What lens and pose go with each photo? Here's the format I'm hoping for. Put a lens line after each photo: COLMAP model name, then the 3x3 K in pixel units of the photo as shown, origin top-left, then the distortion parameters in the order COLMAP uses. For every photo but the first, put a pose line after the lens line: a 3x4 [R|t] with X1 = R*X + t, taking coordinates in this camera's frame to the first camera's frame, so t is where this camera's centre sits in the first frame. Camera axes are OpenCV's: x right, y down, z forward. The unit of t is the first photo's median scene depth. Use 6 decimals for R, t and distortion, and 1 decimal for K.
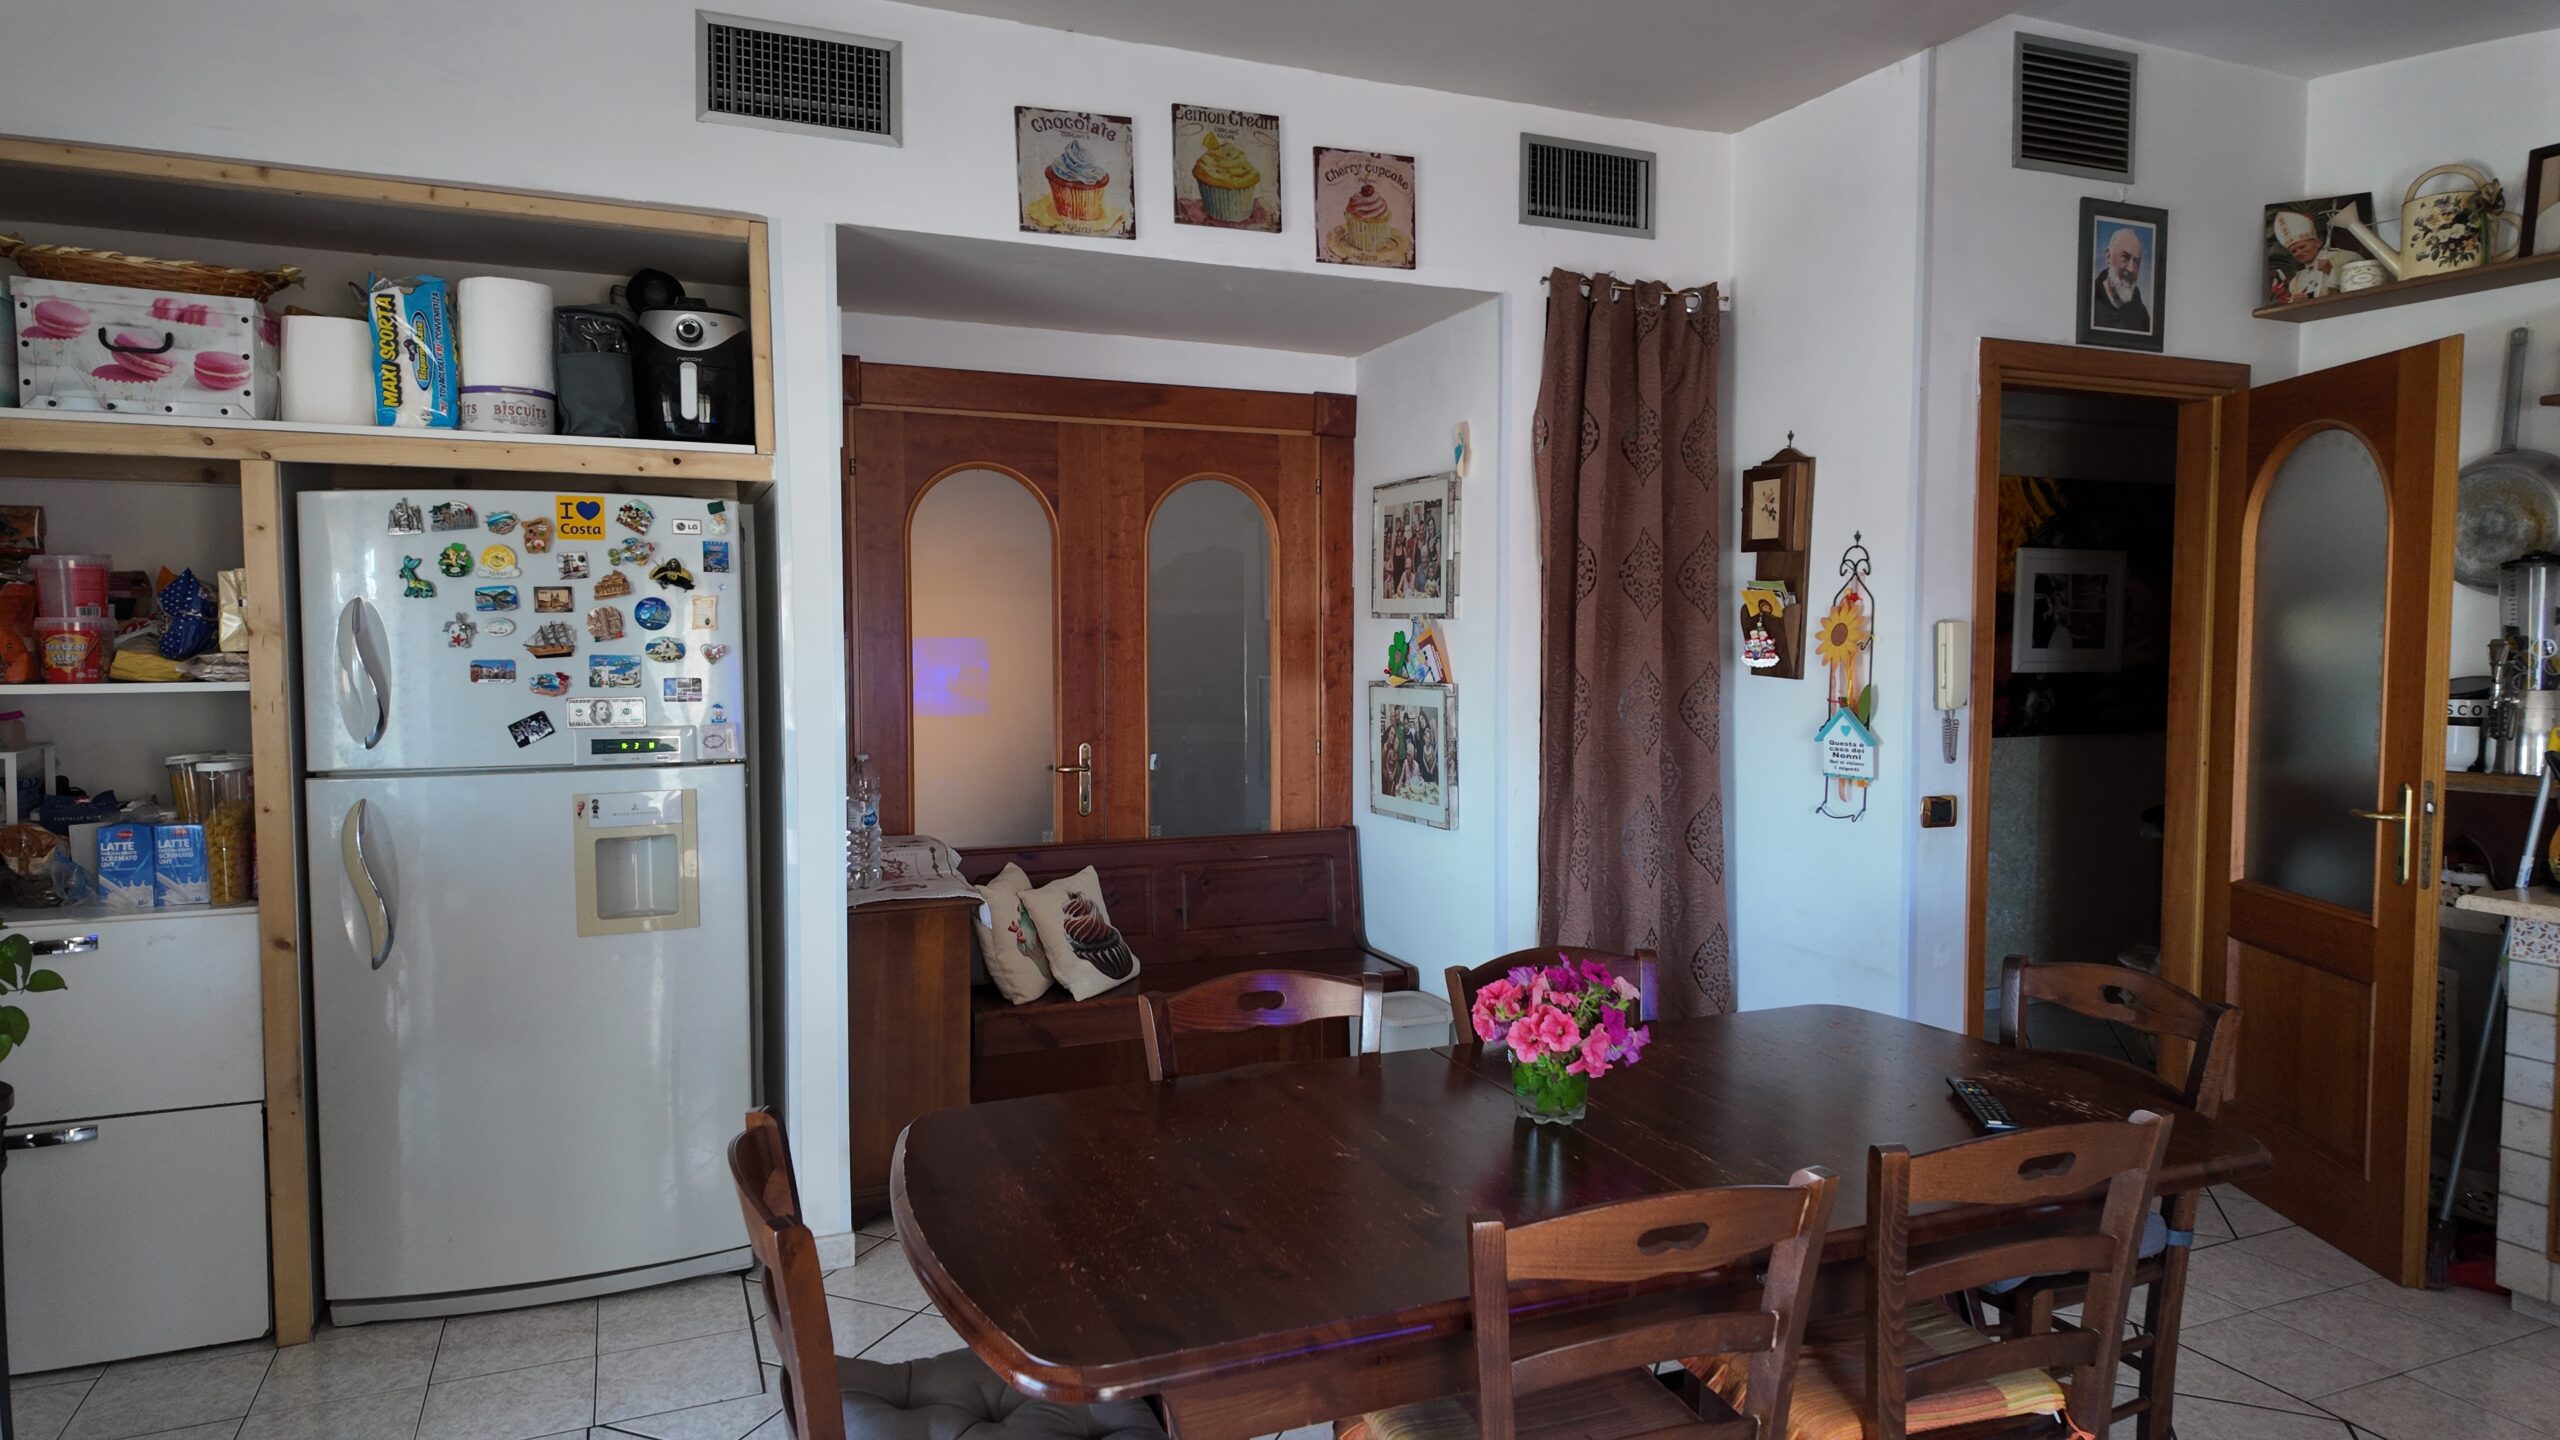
lens RADIAL K [[1528.0, 0, 1280.0], [0, 1528.0, 720.0], [0, 0, 1]] dist [-0.002732, -0.002822]
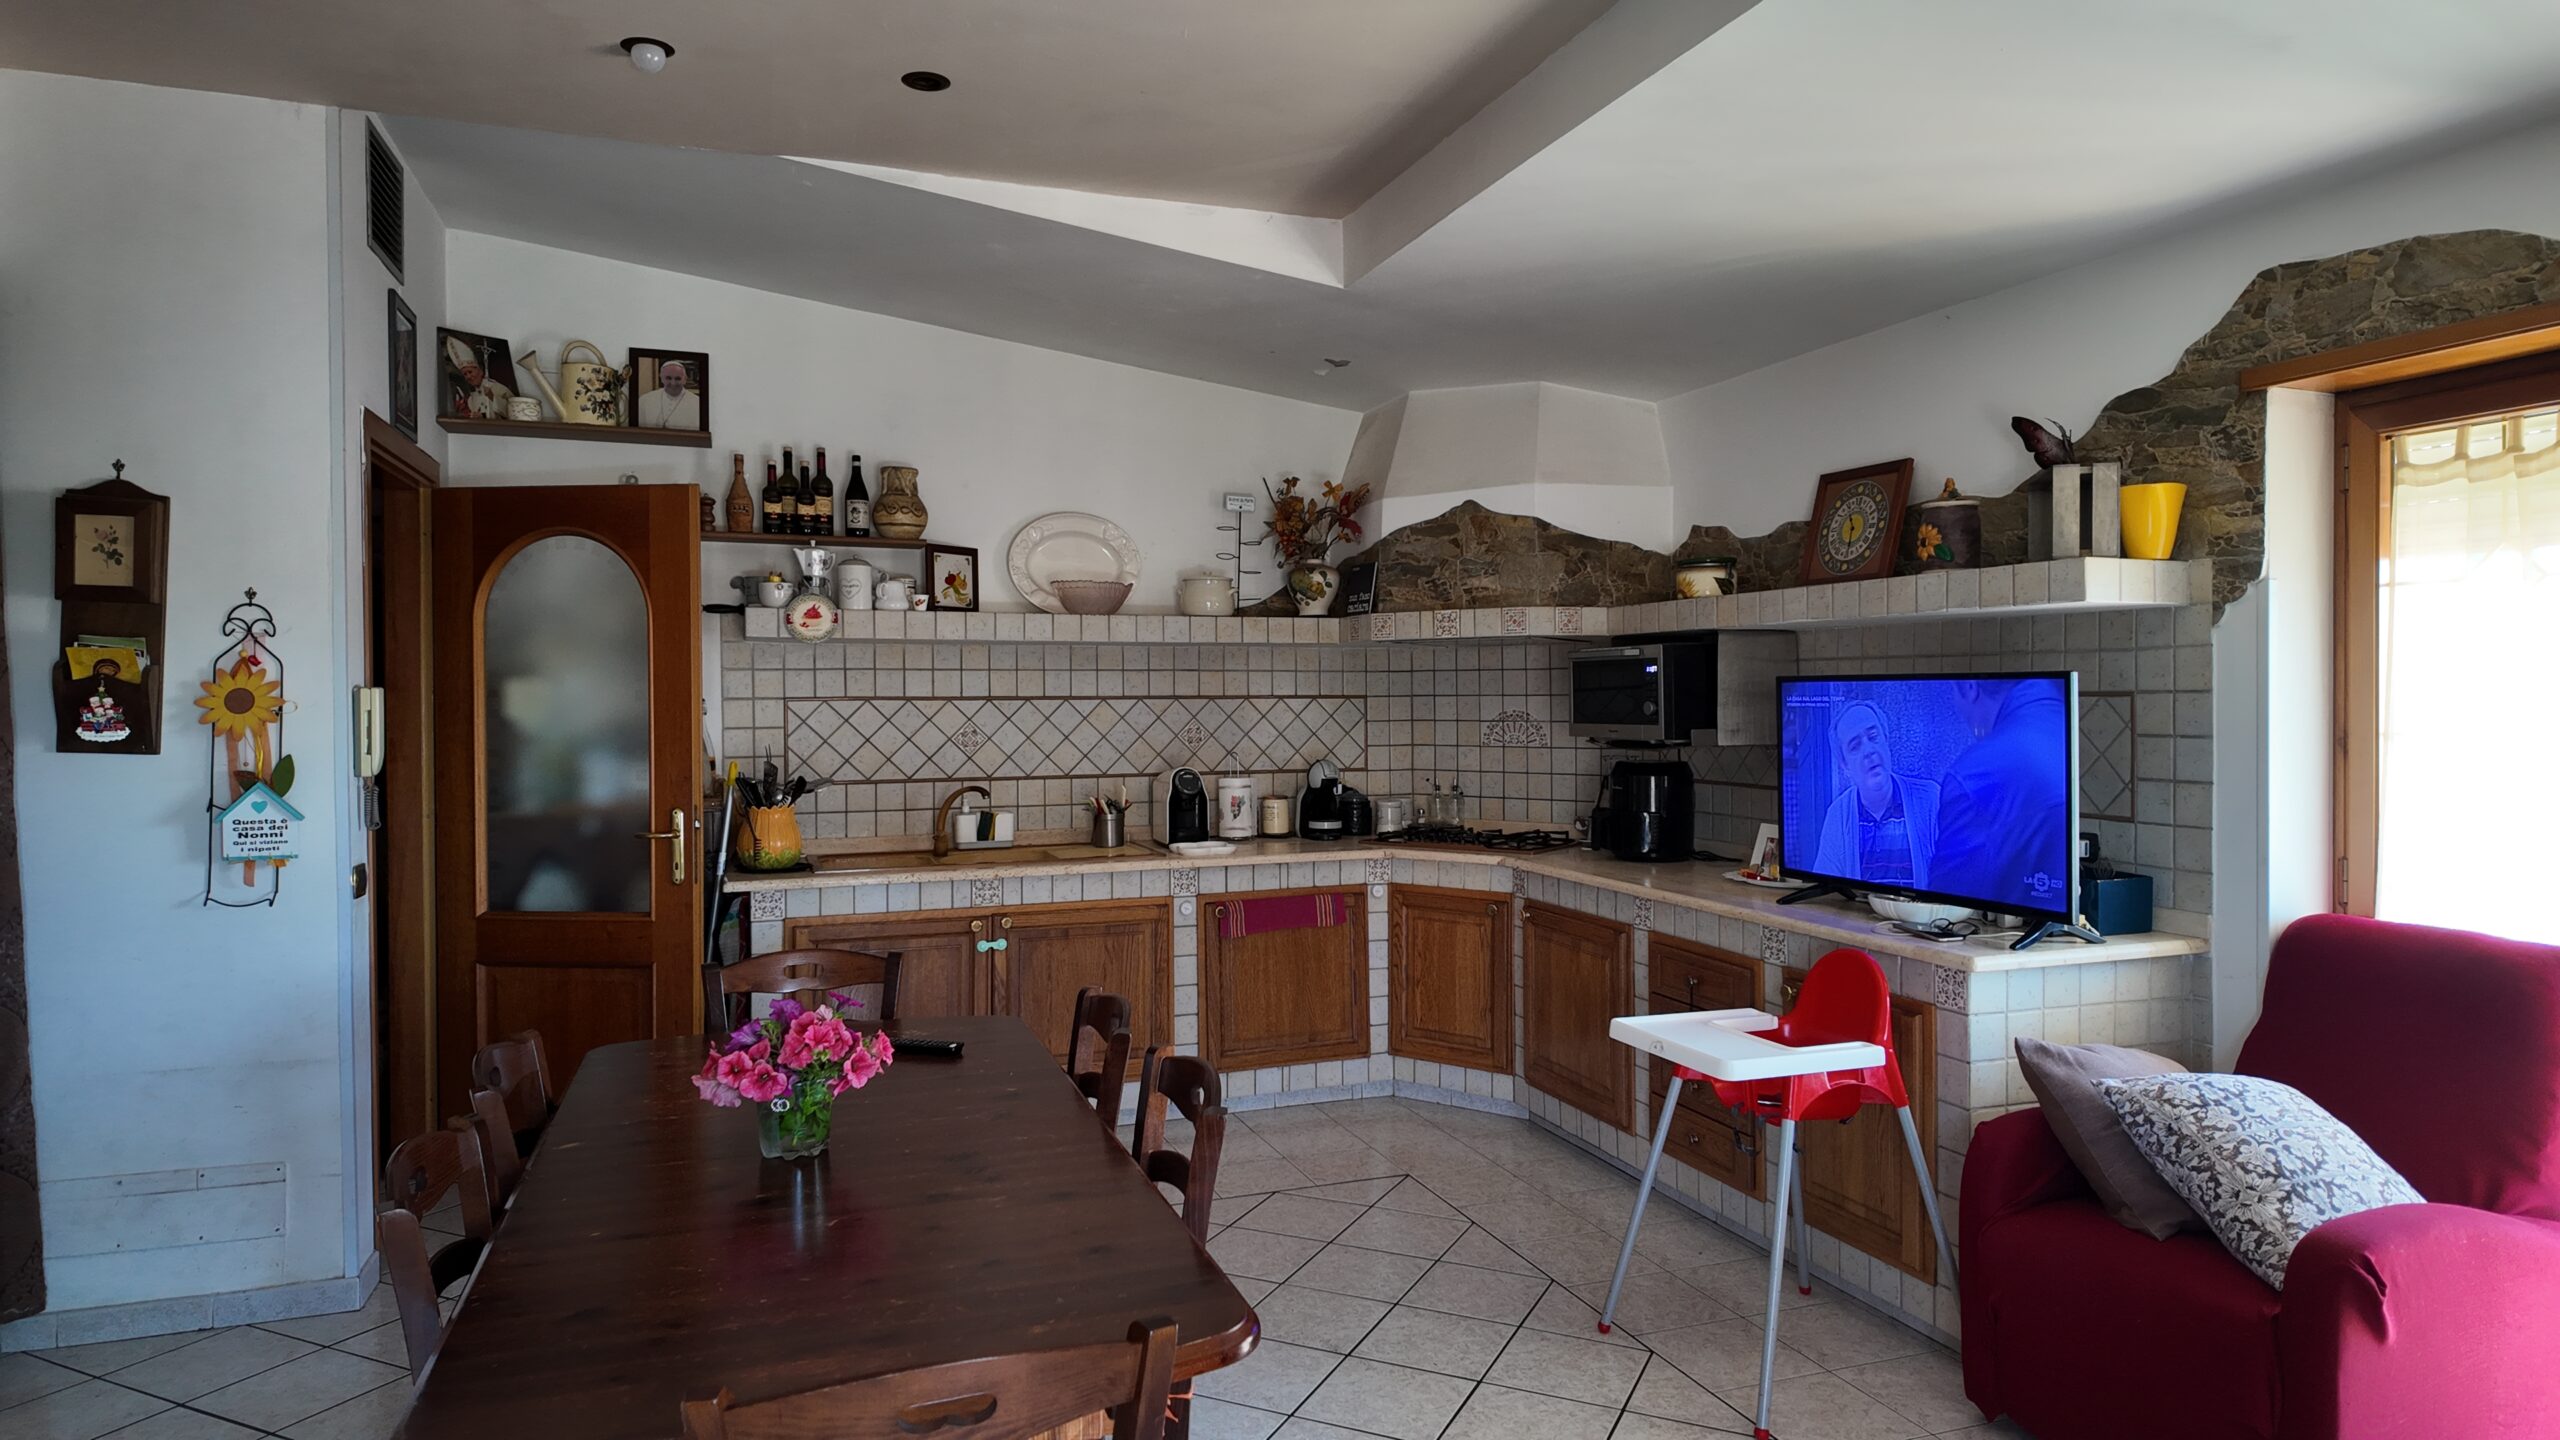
lens RADIAL K [[1486.9, 0, 1275.5], [0, 1486.9, 712.2], [0, 0, 1]] dist [0.074393, -0.065264]
pose [[0.051455, -0.012668, 0.998595, -0.479061], [0.061619, 0.998055, 0.009486, -0.019938], [-0.996773, 0.061044, 0.052136, 0.338467]]
